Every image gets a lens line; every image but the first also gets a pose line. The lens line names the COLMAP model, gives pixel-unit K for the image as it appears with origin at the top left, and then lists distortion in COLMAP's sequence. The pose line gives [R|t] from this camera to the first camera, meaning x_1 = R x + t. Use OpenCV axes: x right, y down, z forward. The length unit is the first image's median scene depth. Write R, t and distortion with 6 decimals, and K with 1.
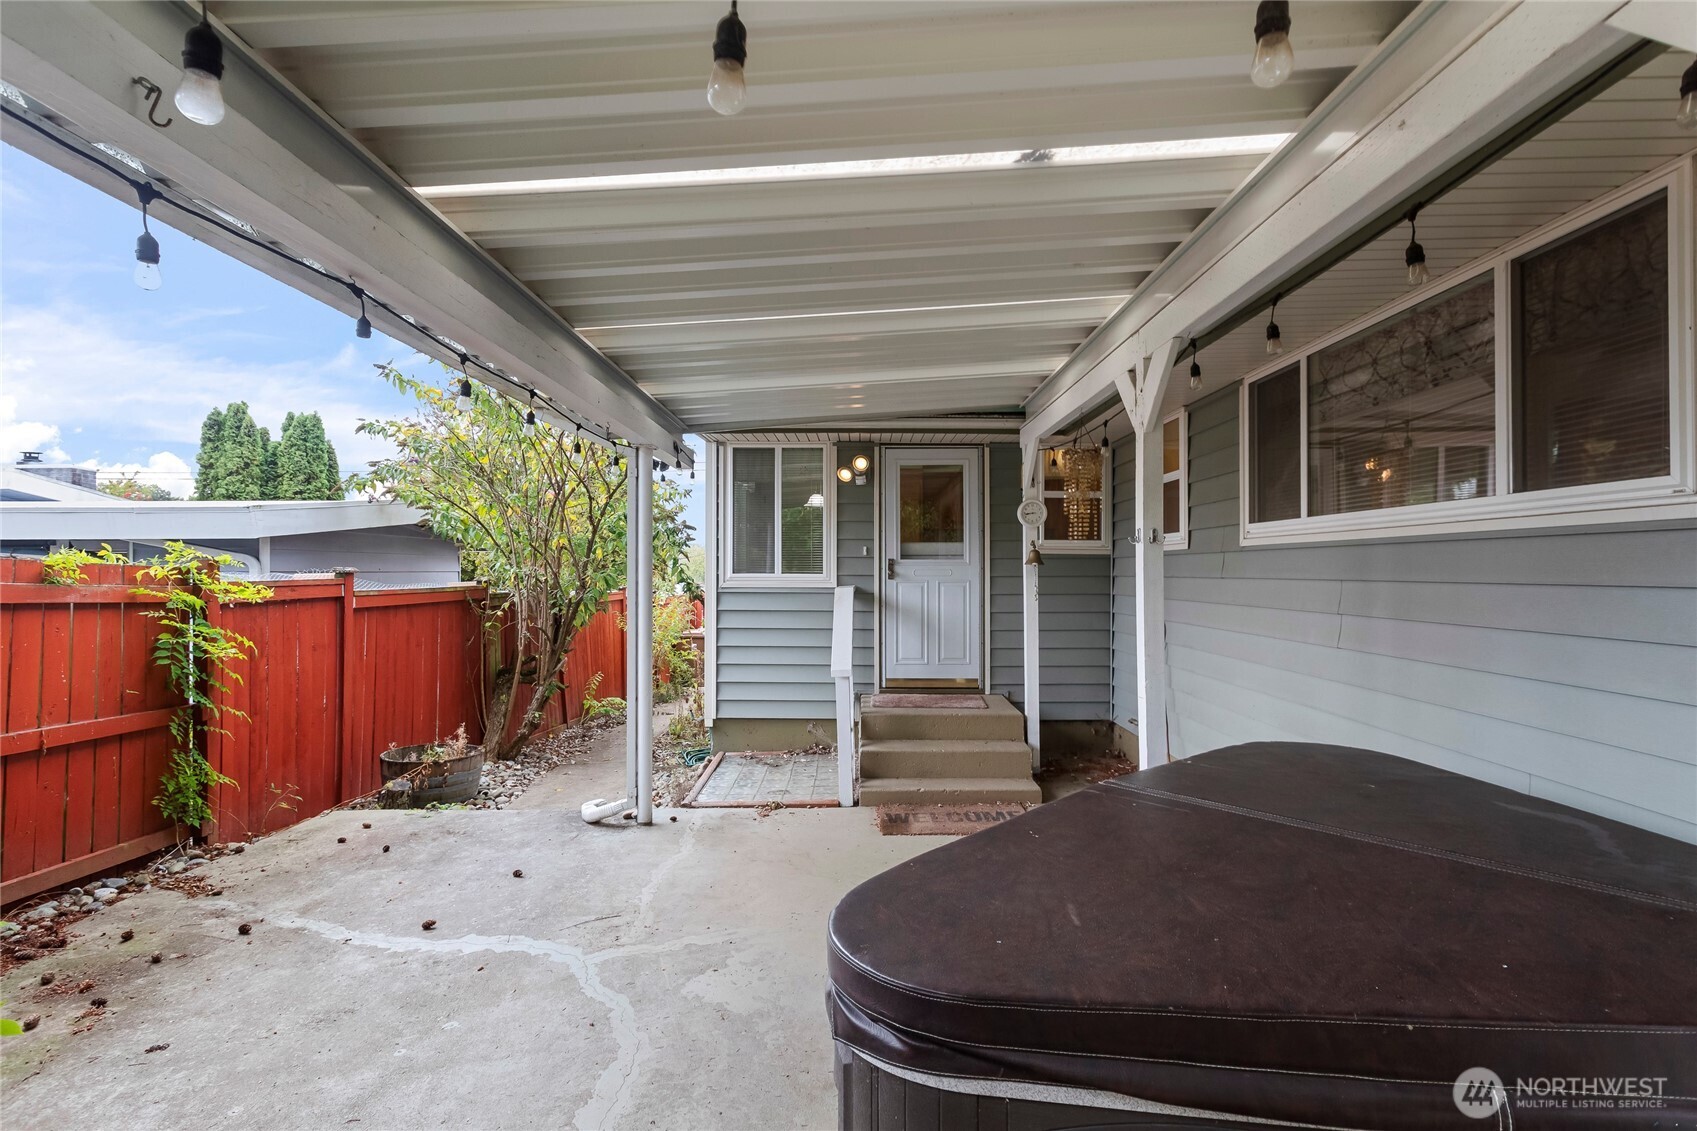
lens RADIAL K [[801.0, 0, 820.8], [0, 801.0, 557.0], [0, 0, 1]] dist [0.005608, 0.000132]
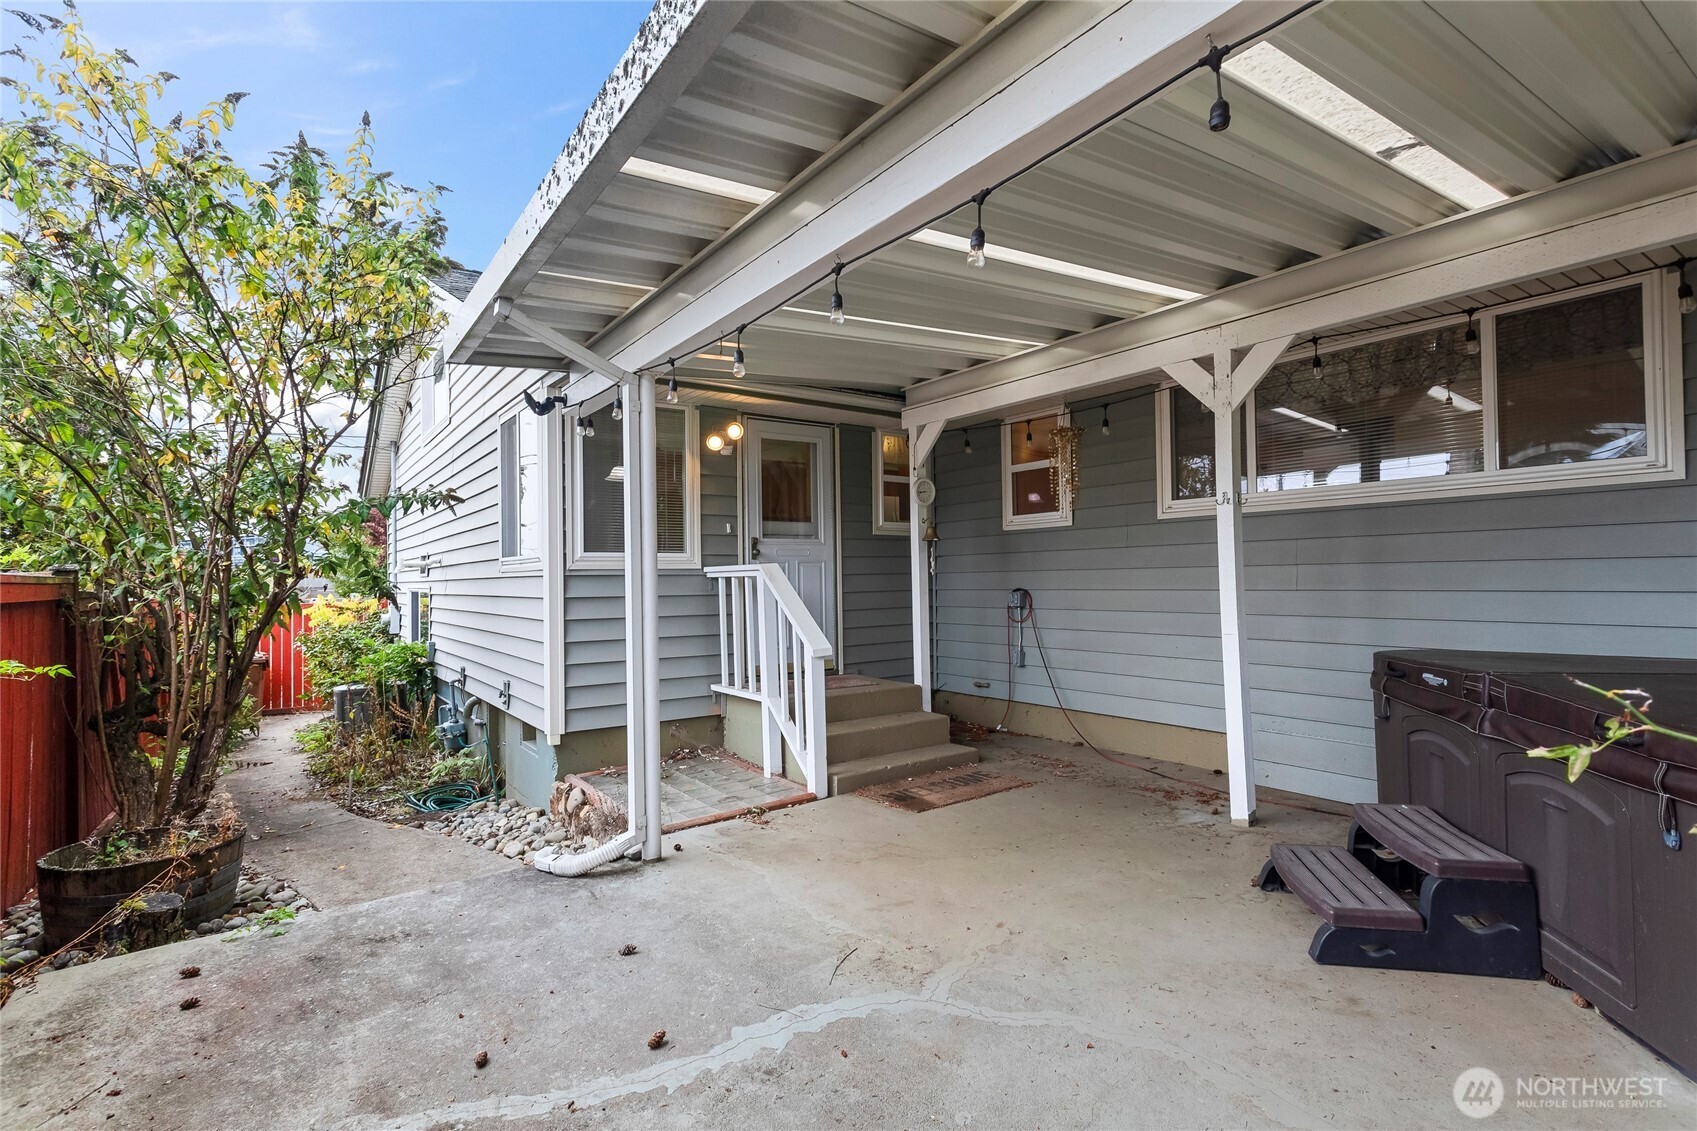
lens RADIAL K [[801.0, 0, 867.8], [0, 801.0, 568.1], [0, 0, 1]] dist [0.005608, 0.000132]
pose [[0.805799, -0.009222, 0.592118, -0.501683], [0.004695, 0.999947, 0.009186, 0.042037], [-0.592171, -0.004622, 0.805799, 0.246009]]
